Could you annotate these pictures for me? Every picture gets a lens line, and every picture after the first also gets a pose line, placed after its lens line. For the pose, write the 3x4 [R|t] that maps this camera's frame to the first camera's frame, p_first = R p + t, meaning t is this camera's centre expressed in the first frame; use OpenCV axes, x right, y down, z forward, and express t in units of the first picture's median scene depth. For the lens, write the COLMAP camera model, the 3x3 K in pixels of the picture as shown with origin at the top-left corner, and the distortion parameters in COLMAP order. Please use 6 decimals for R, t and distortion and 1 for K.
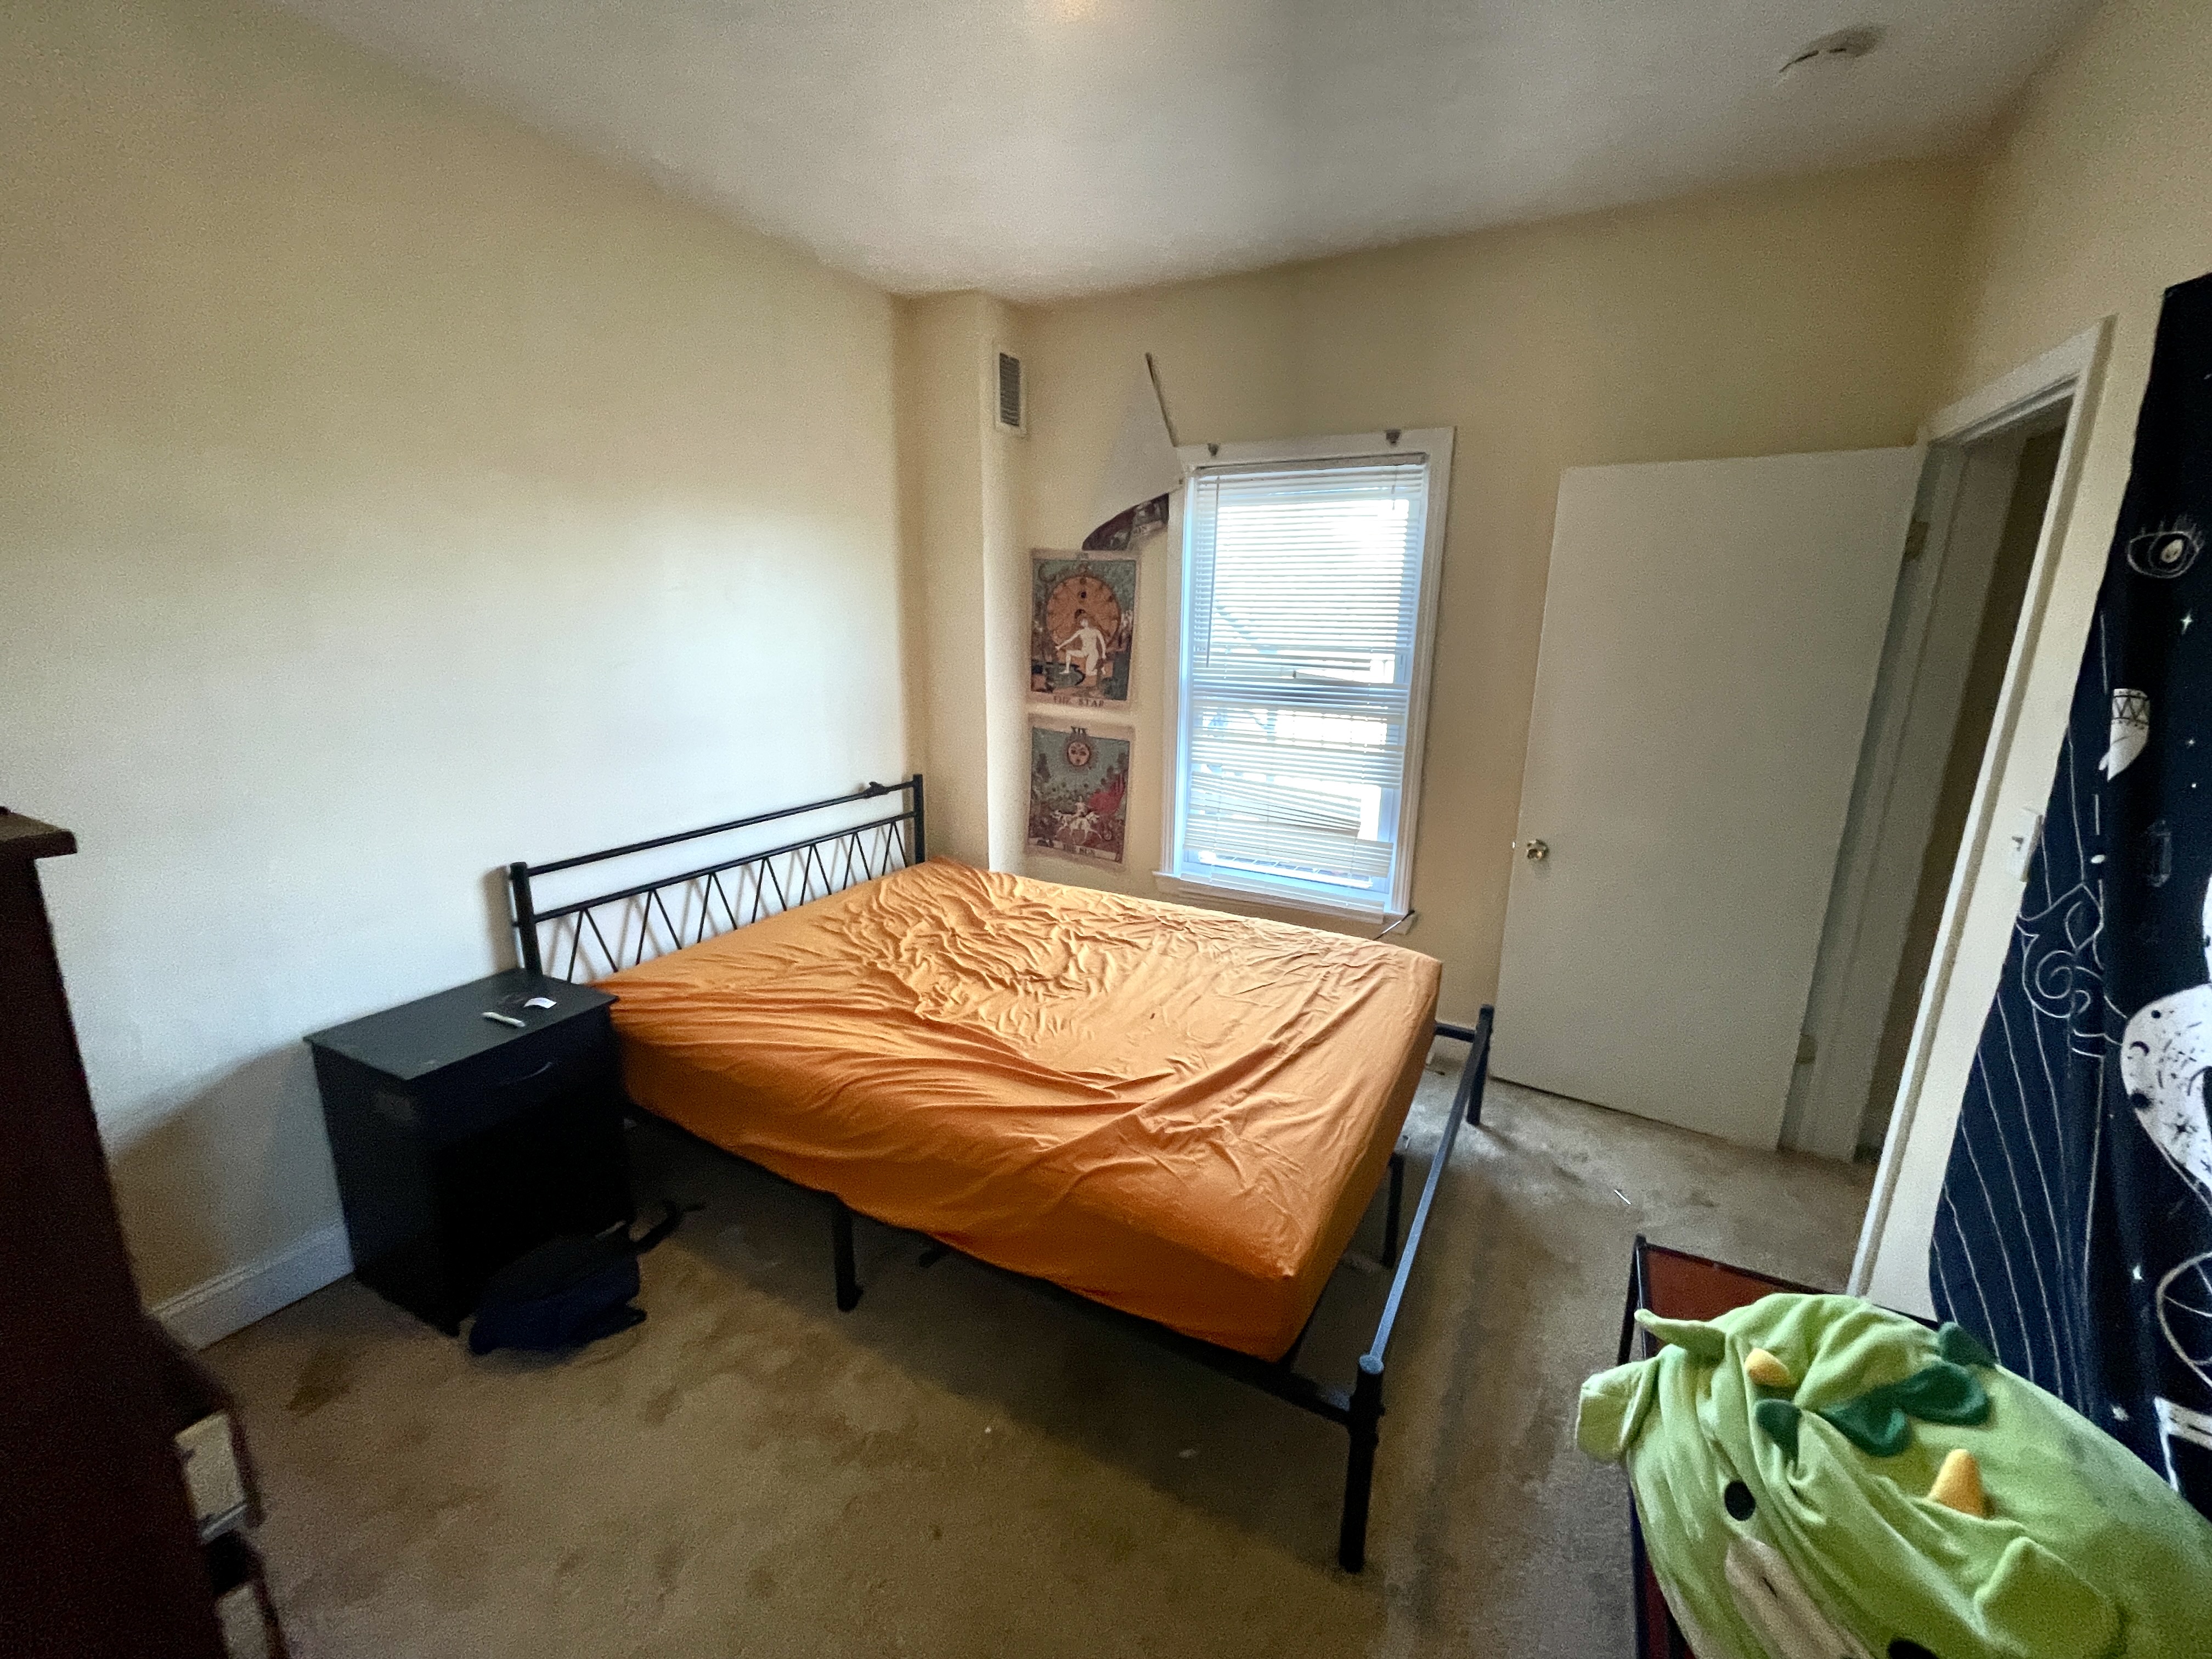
lens RADIAL K [[883.0, 0, 1103.8], [0, 883.0, 822.3], [0, 0, 1]] dist [-0.009656, -0.000185]
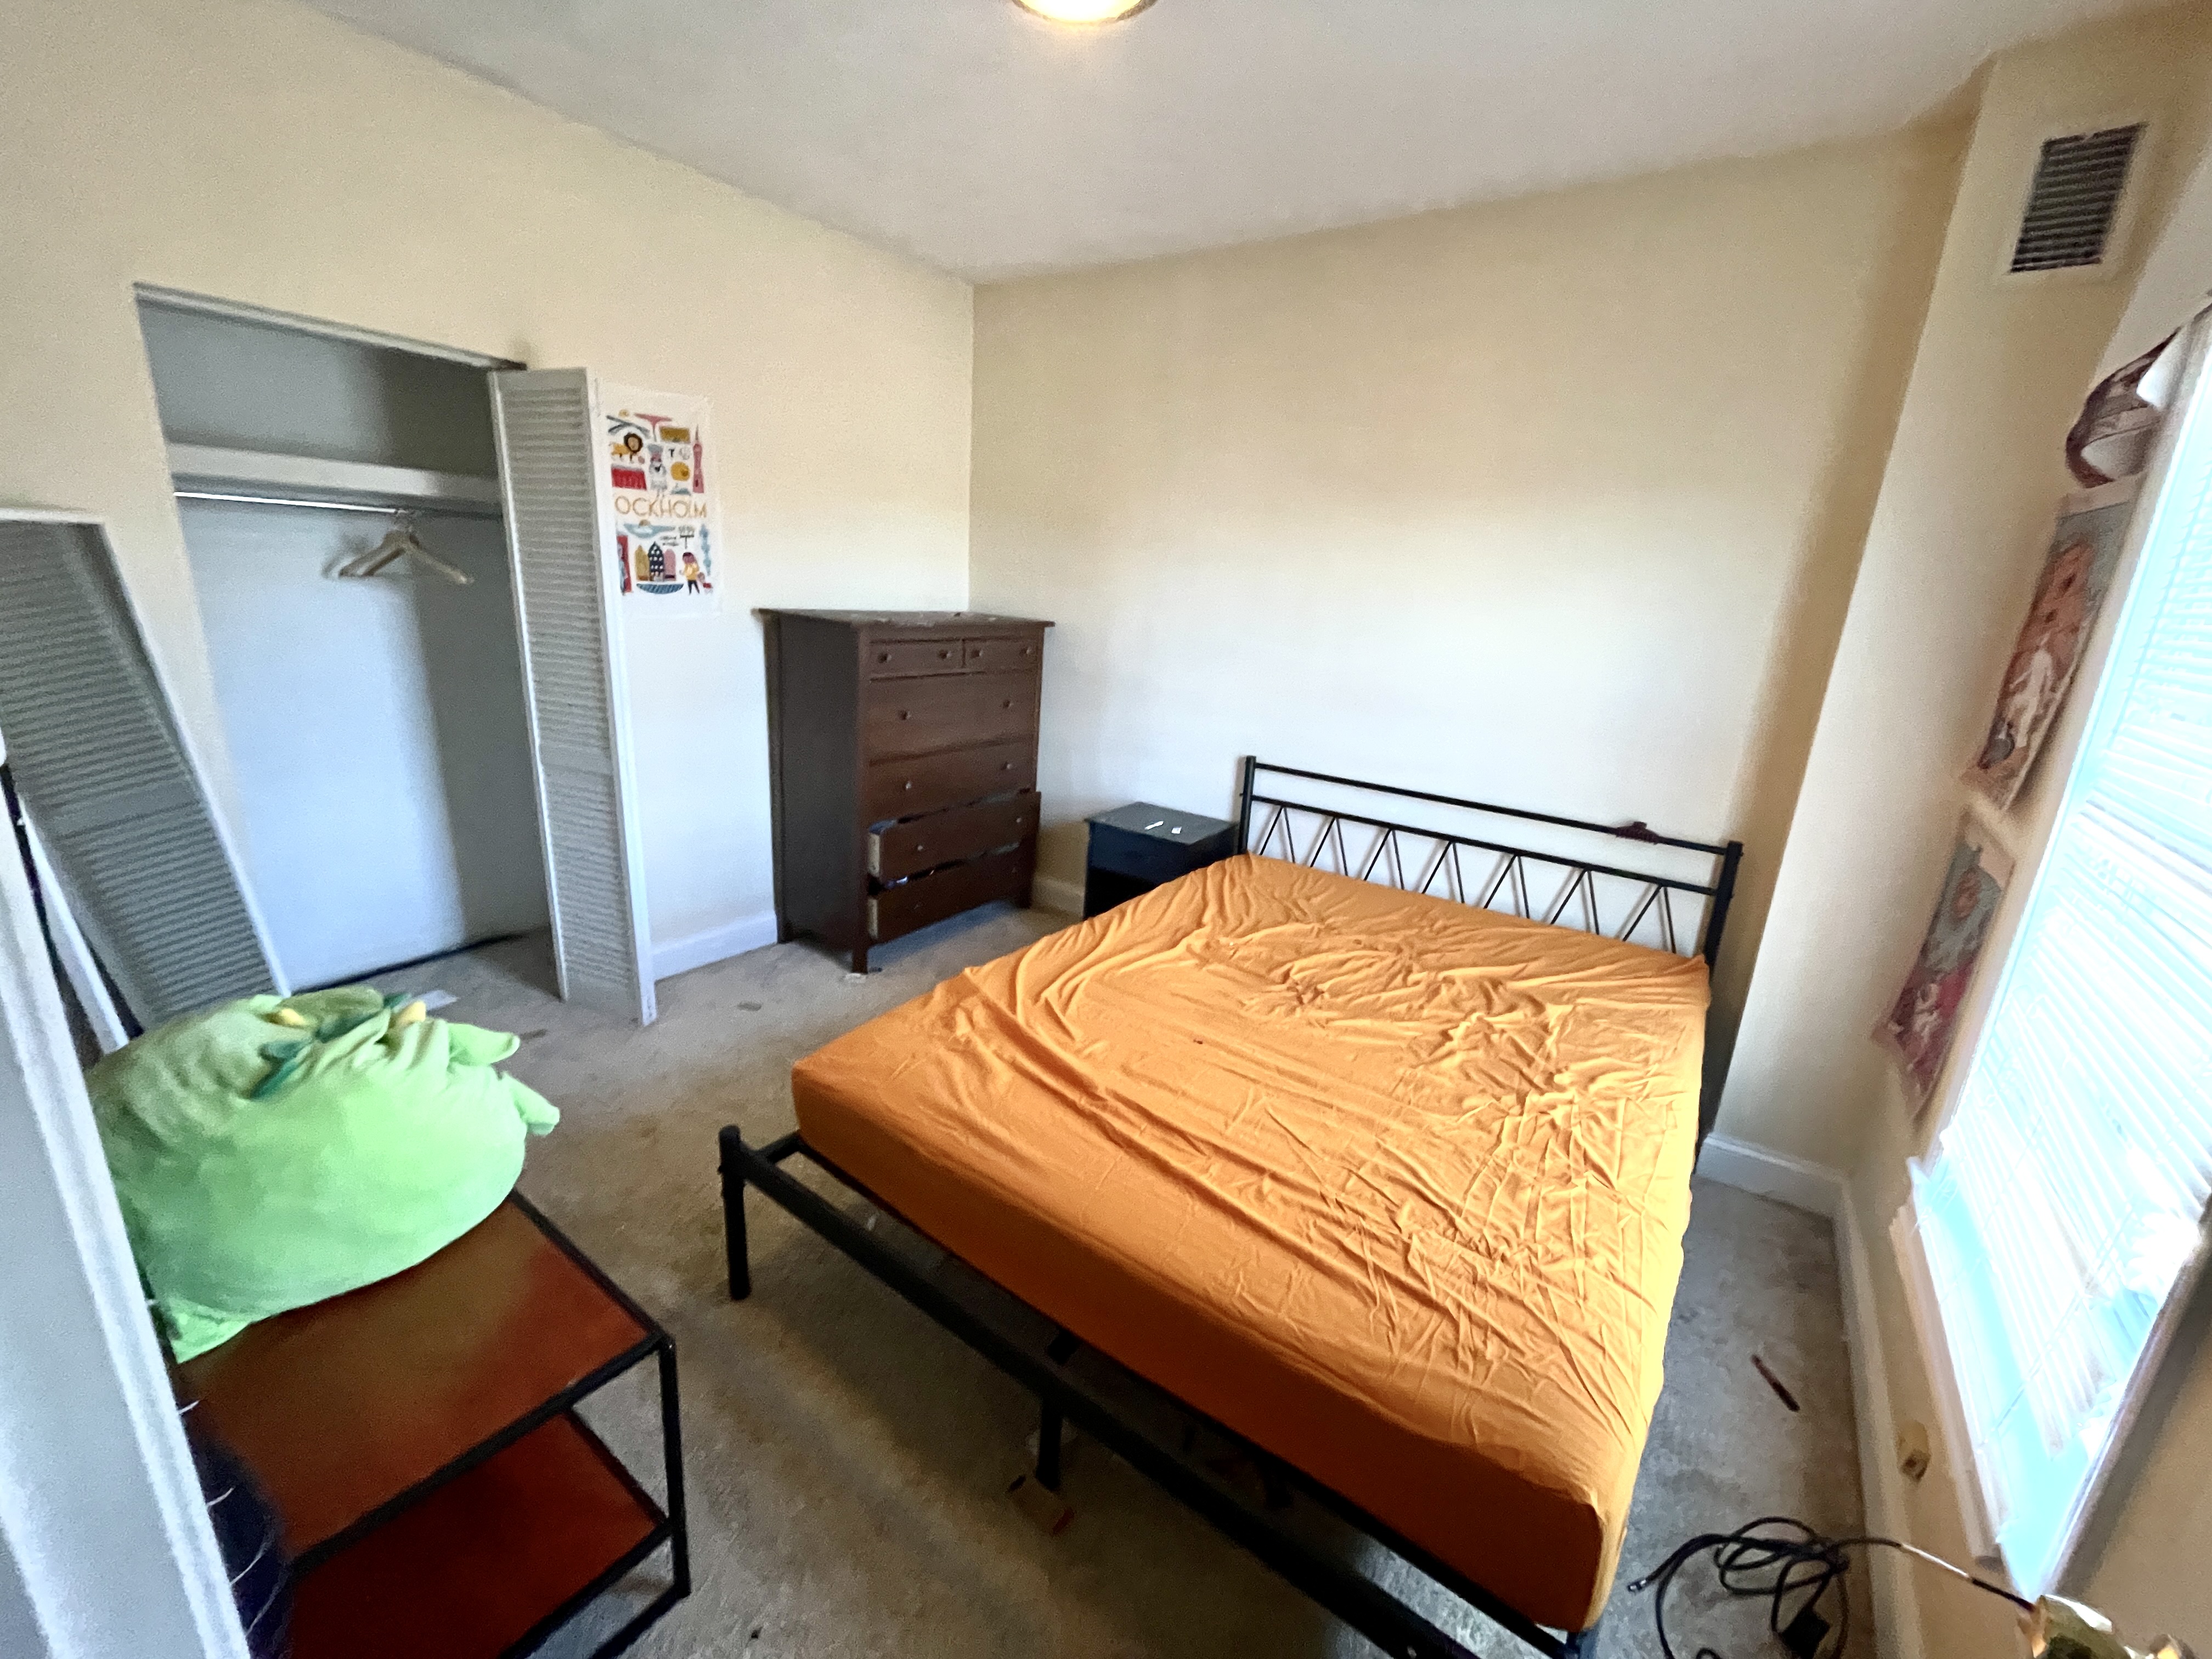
lens RADIAL K [[883.0, 0, 1103.8], [0, 883.0, 822.3], [0, 0, 1]] dist [-0.009656, -0.000185]
pose [[-0.127587, 0.240966, -0.962111, 0.805000], [-0.280297, 0.921736, 0.268024, -0.175712], [0.951396, 0.303873, -0.050060, 0.847988]]
